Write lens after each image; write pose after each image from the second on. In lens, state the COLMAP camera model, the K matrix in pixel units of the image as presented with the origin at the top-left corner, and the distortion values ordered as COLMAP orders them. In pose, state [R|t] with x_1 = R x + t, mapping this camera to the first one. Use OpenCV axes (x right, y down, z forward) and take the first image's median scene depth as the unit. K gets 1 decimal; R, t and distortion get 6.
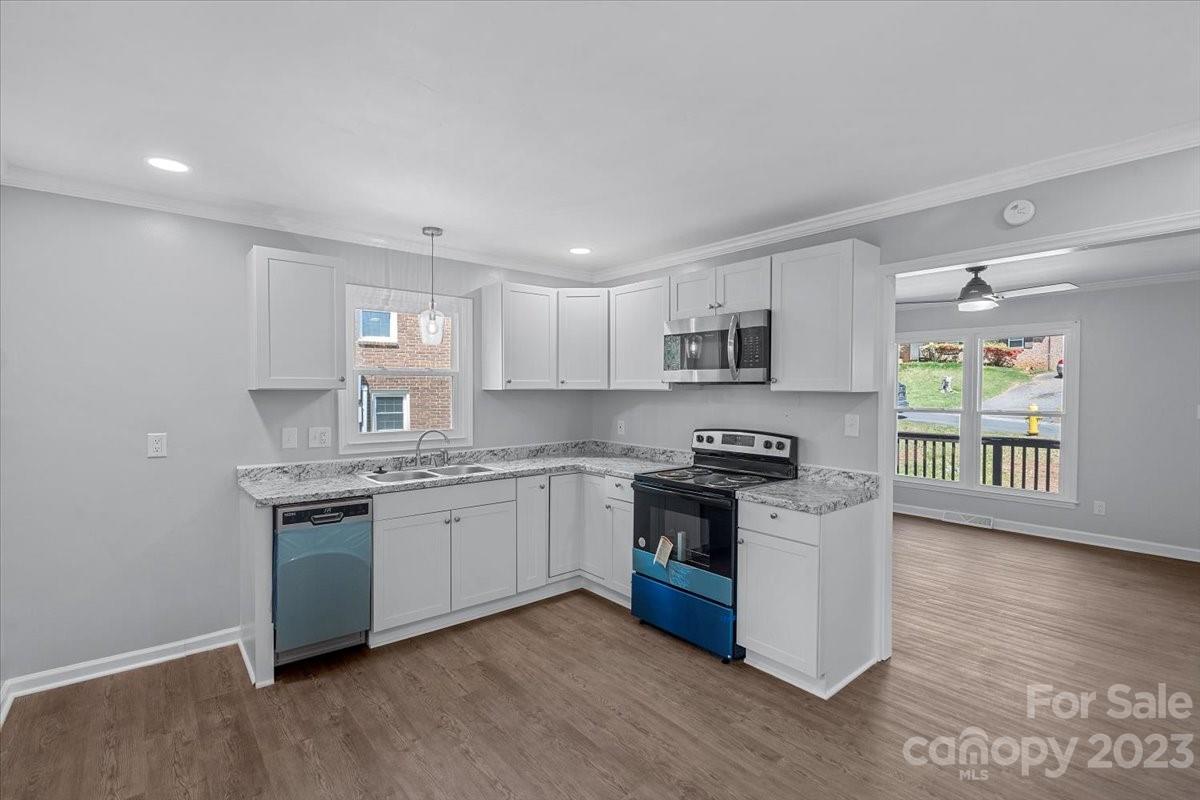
lens RADIAL K [[564.5, 0, 604.8], [0, 564.5, 396.3], [0, 0, 1]] dist [0.004383, 0.000811]
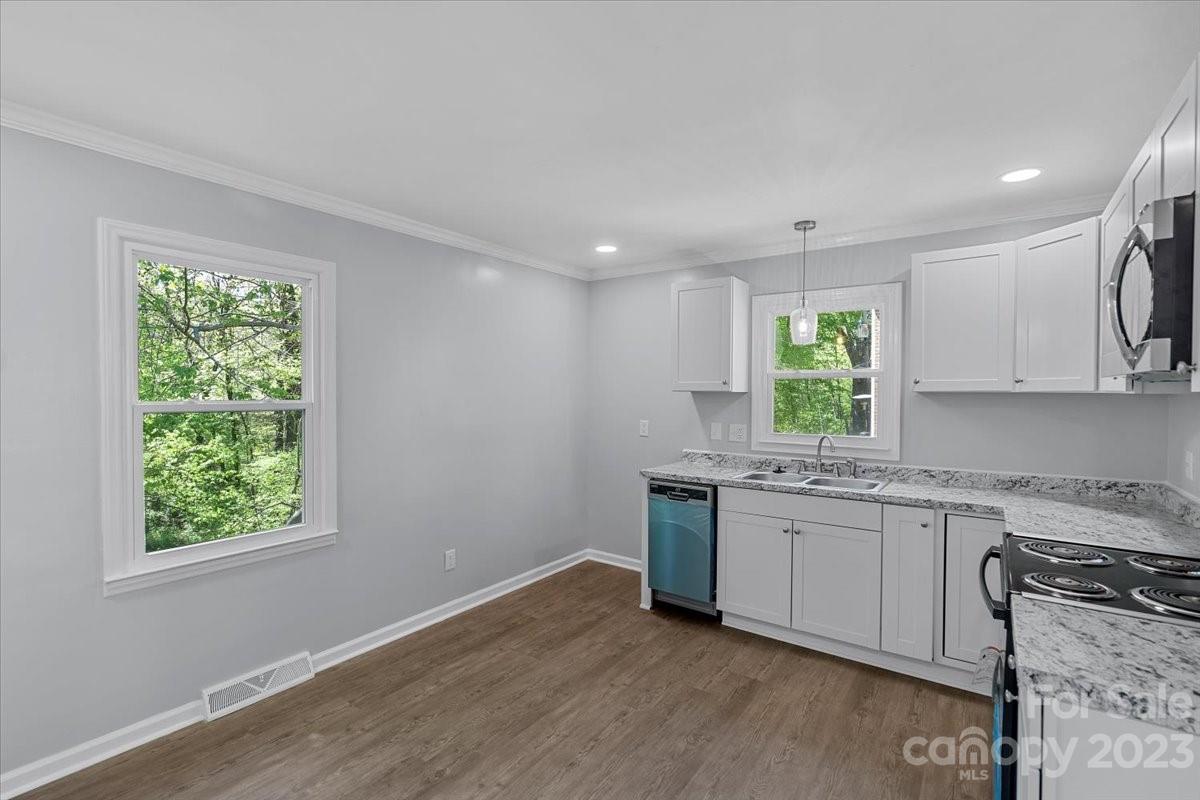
lens RADIAL K [[564.5, 0, 599.3], [0, 564.5, 395.7], [0, 0, 1]] dist [0.004383, 0.000811]
pose [[0.229075, 0.008128, -0.973375, 0.557415], [-0.017270, 0.999842, 0.004285, -0.003517], [0.973256, 0.015829, 0.229179, 0.460686]]
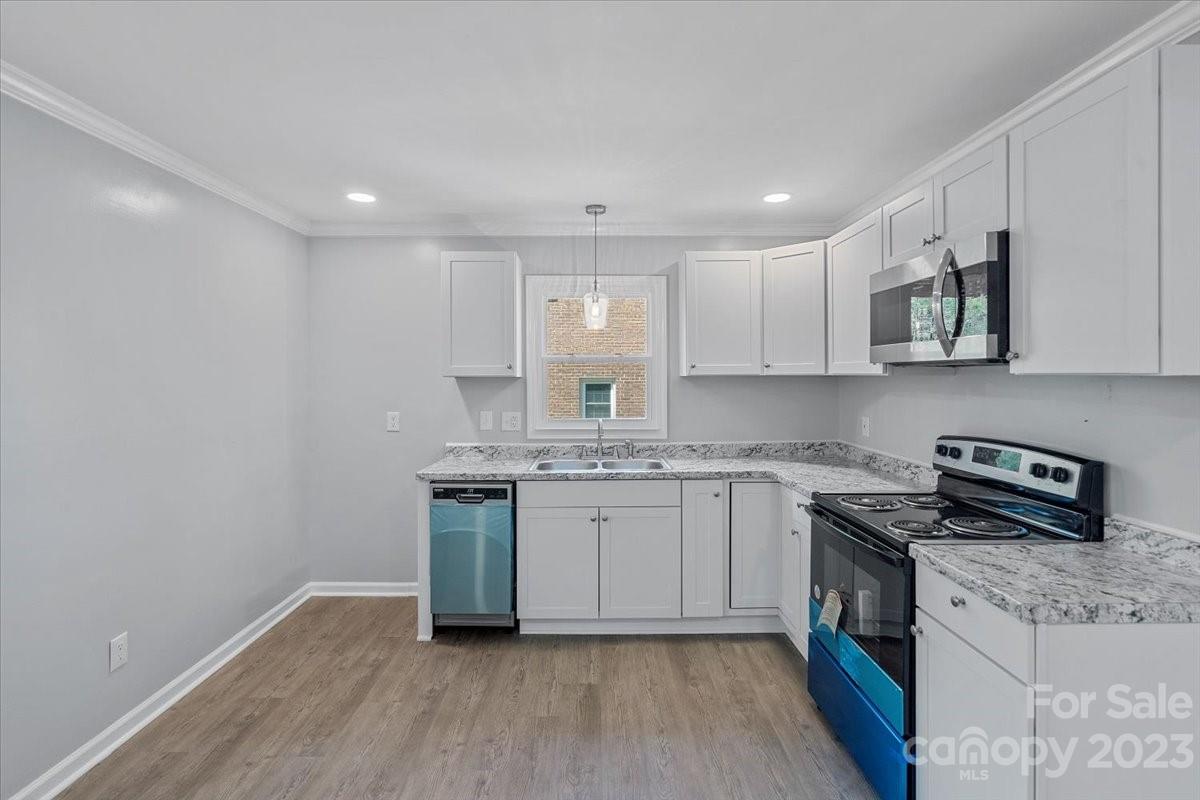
lens RADIAL K [[564.5, 0, 598.8], [0, 564.5, 377.1], [0, 0, 1]] dist [0.004383, 0.000811]
pose [[0.764404, -0.006016, -0.644709, 0.316210], [-0.003989, 0.999893, -0.014060, 0.002829], [0.644725, 0.013319, 0.764299, 0.288810]]
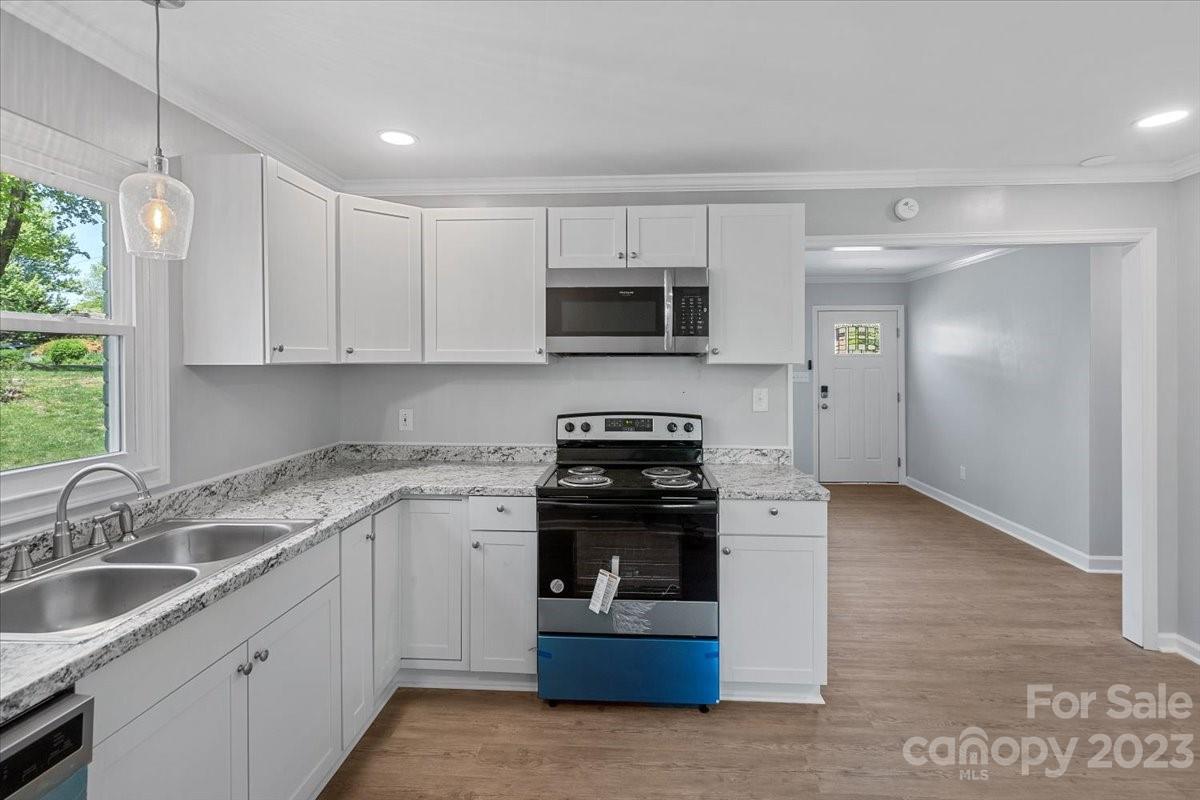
lens RADIAL K [[564.5, 0, 612.4], [0, 564.5, 364.3], [0, 0, 1]] dist [0.004383, 0.000811]
pose [[0.683828, -0.003731, 0.729634, -0.390751], [0.013079, 0.999889, -0.007145, -0.004336], [-0.729526, 0.014429, 0.683801, 0.484268]]
